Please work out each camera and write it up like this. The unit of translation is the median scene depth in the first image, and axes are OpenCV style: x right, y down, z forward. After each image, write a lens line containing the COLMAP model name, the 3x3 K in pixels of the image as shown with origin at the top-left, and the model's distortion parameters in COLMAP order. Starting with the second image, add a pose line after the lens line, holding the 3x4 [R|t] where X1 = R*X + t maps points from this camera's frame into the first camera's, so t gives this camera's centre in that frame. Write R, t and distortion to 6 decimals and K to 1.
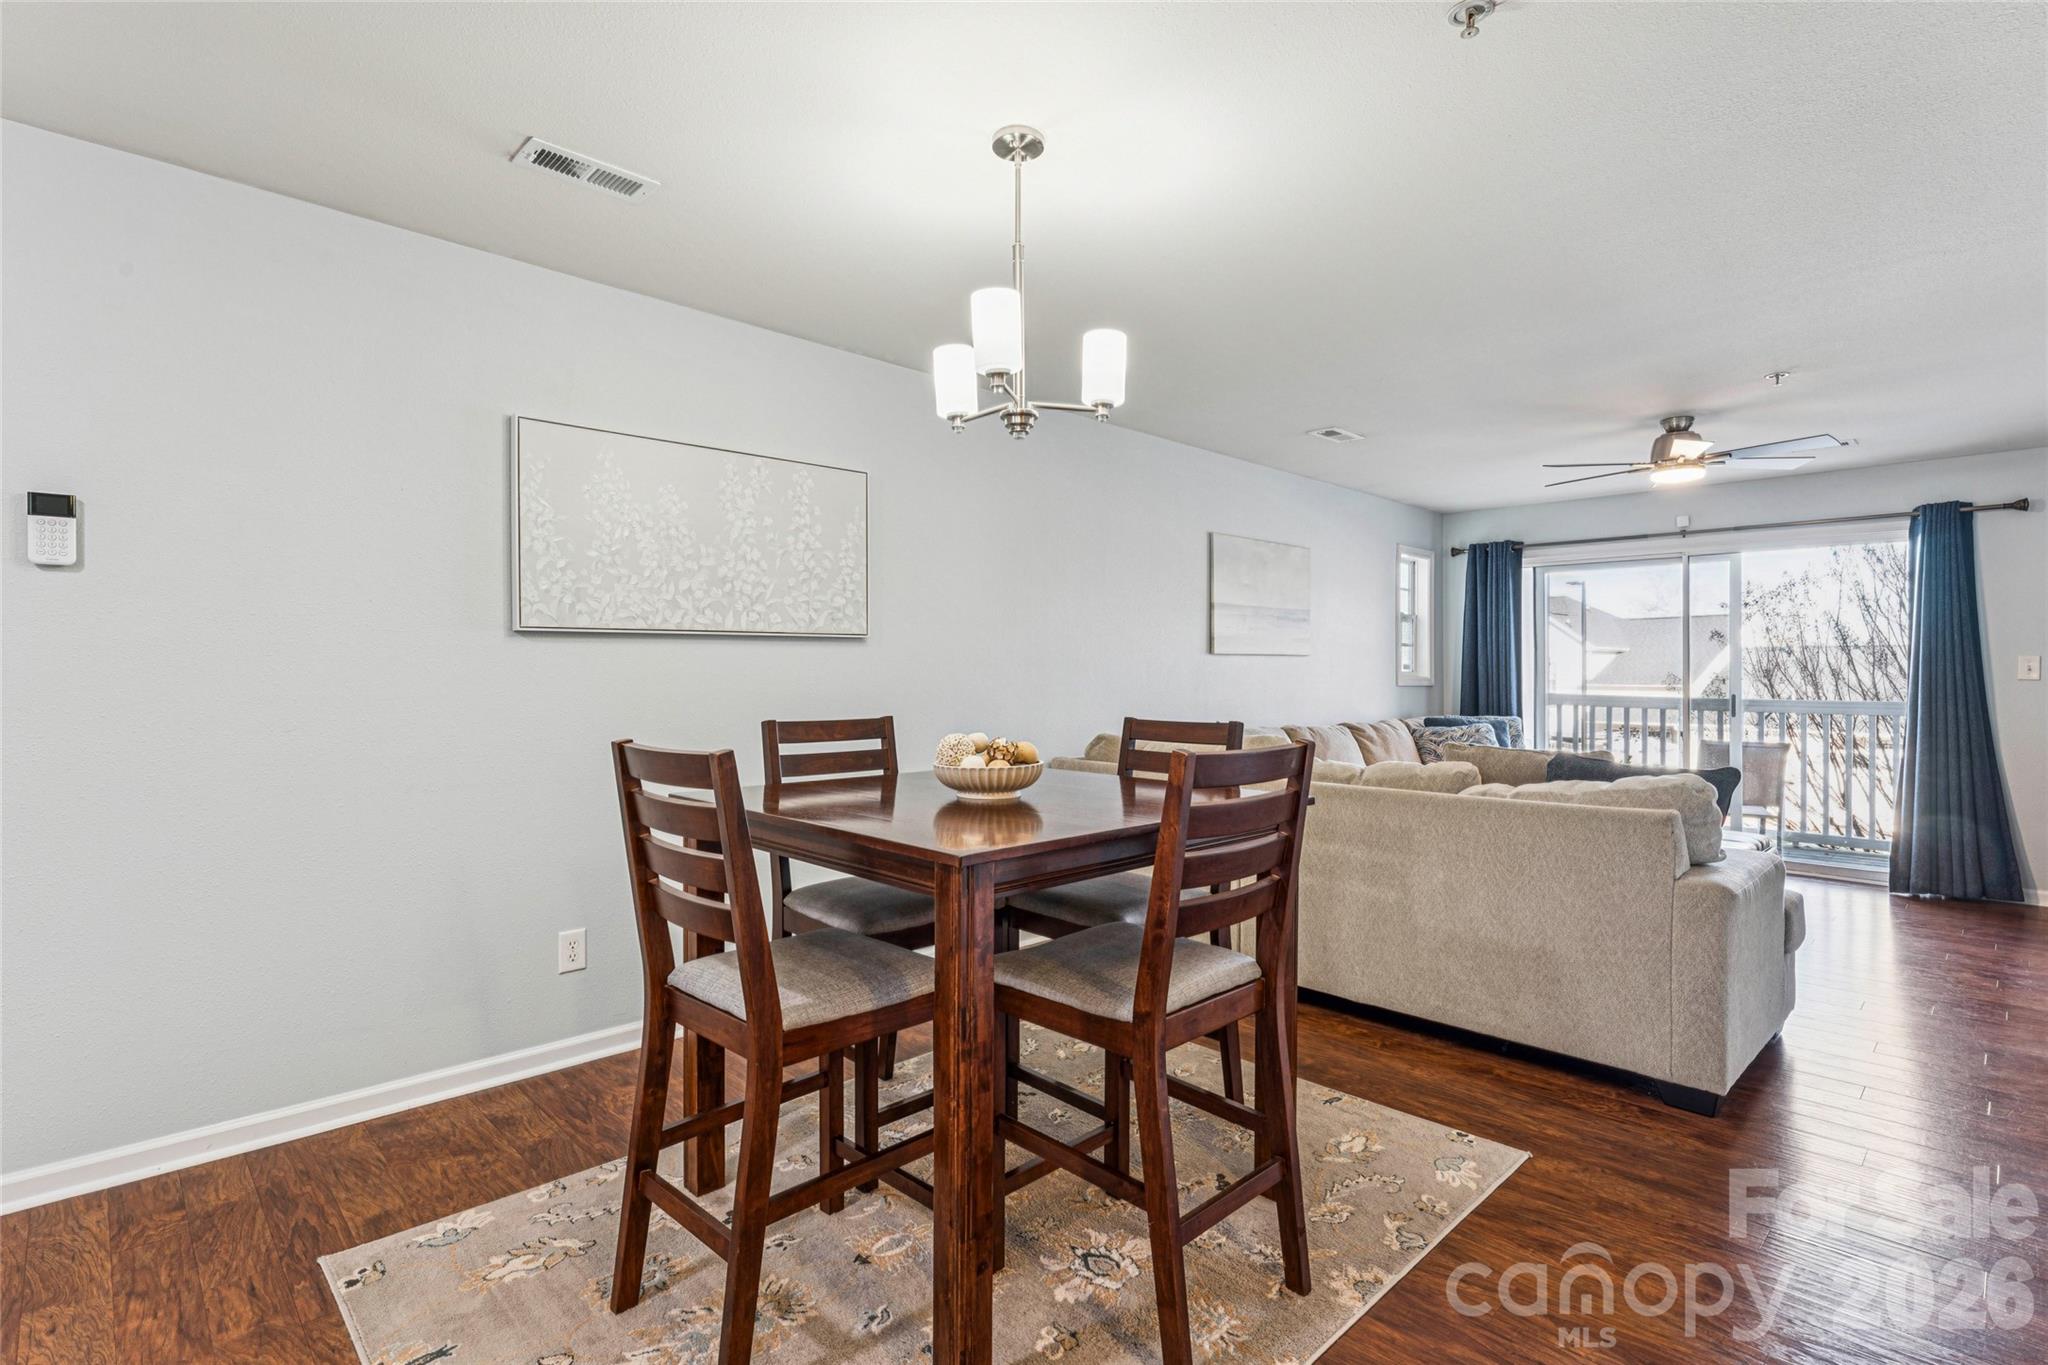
lens RADIAL K [[984.5, 0, 1015.6], [0, 984.5, 669.5], [0, 0, 1]] dist [0.000650, 0.000924]
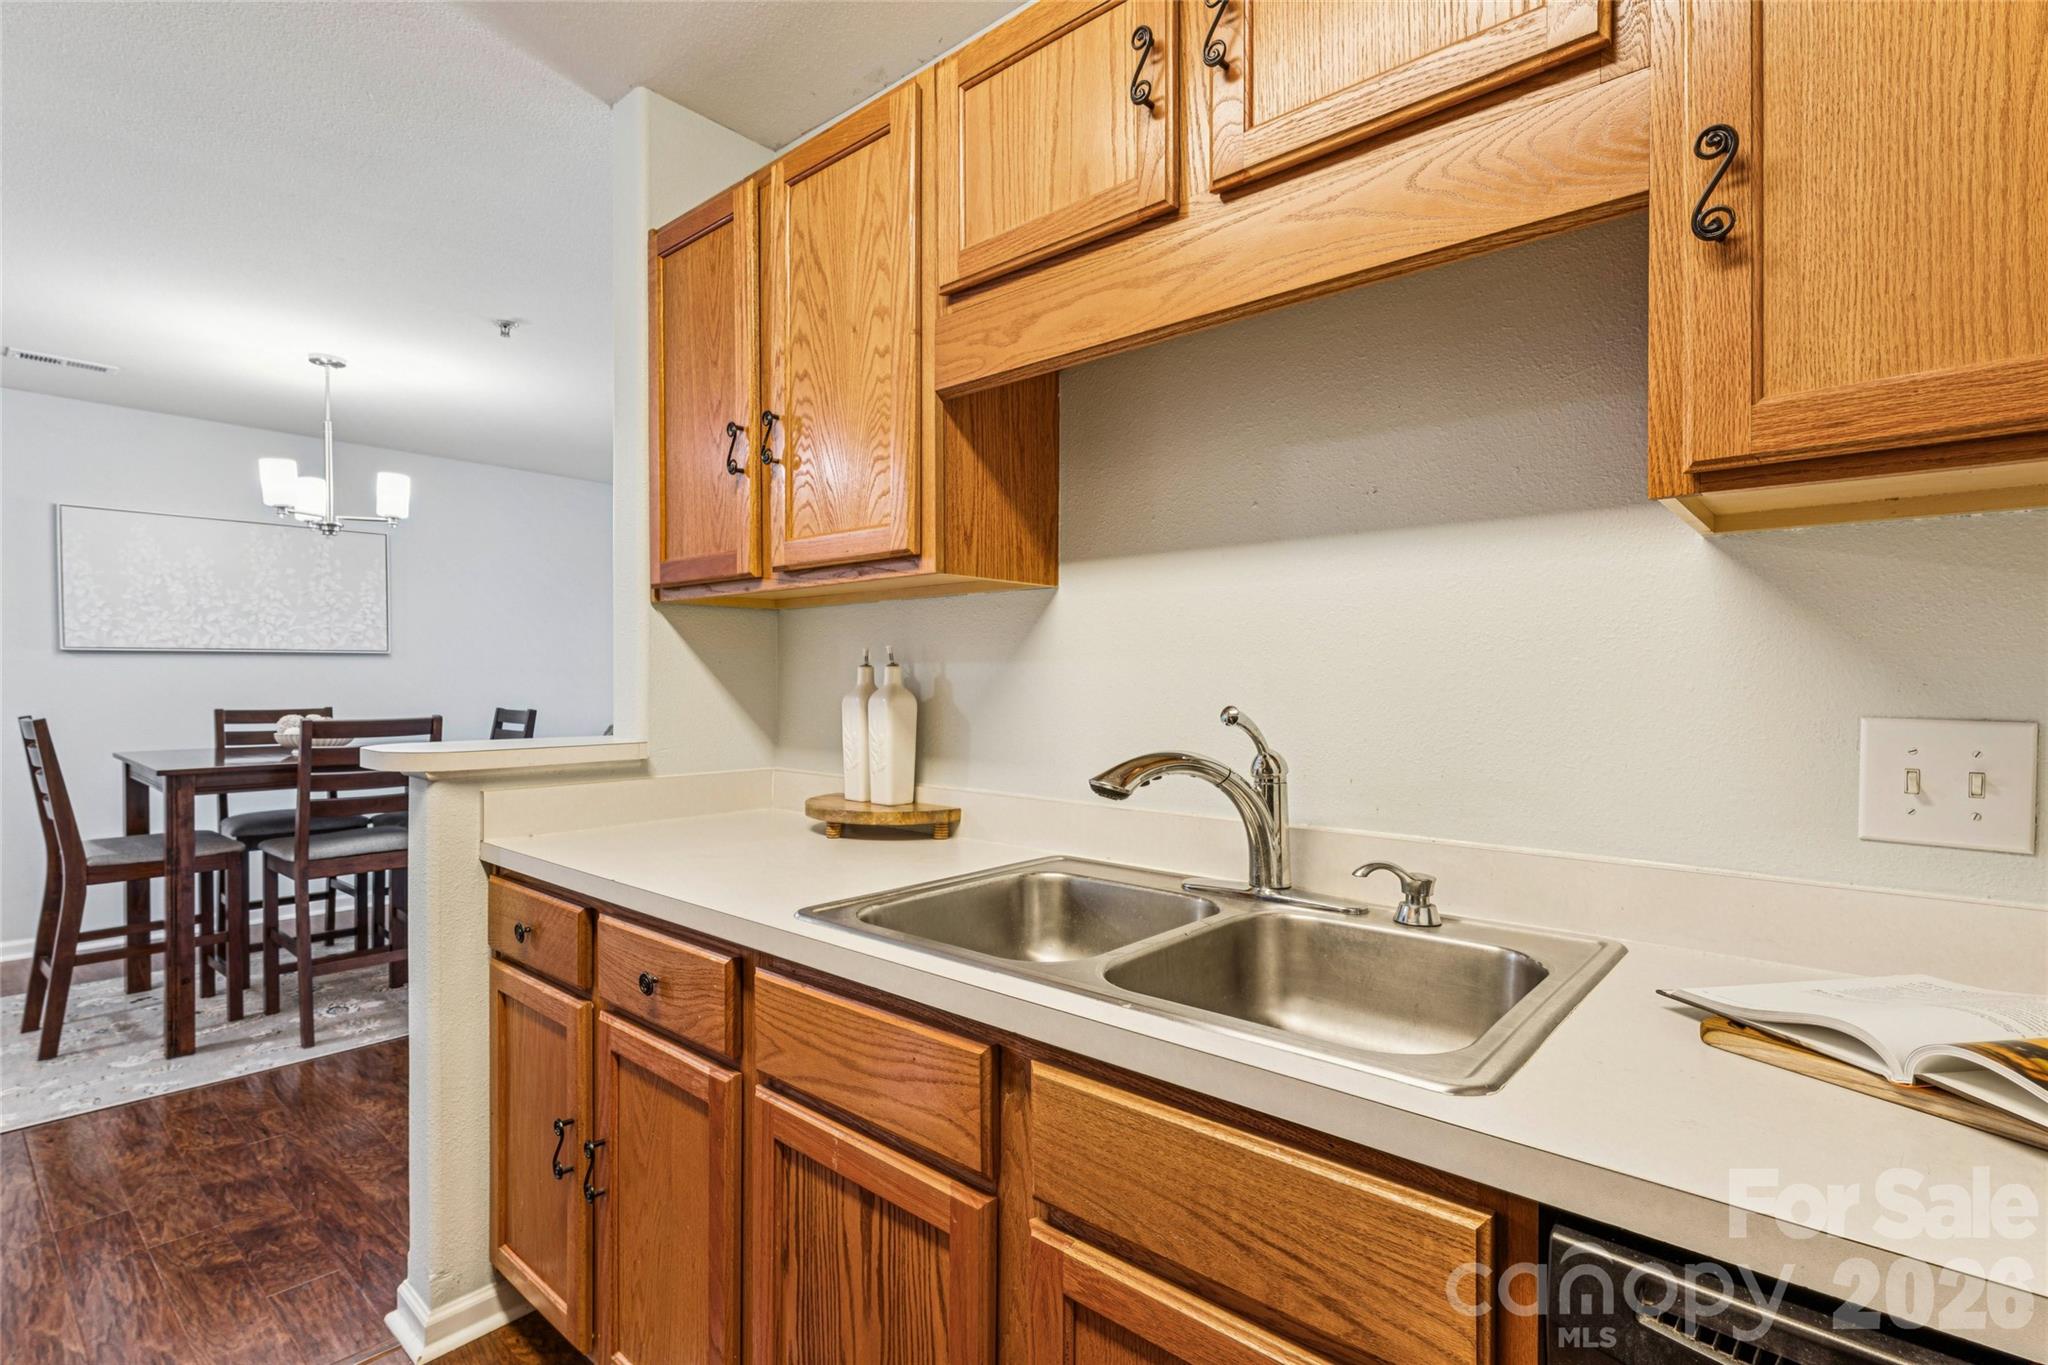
lens RADIAL K [[984.5, 0, 1027.7], [0, 984.5, 688.5], [0, 0, 1]] dist [0.000650, 0.000924]
pose [[0.995787, -0.000294, 0.091694, 0.723304], [-0.001131, 0.999879, 0.015497, -0.005609], [-0.091688, -0.015535, 0.995667, -0.547083]]
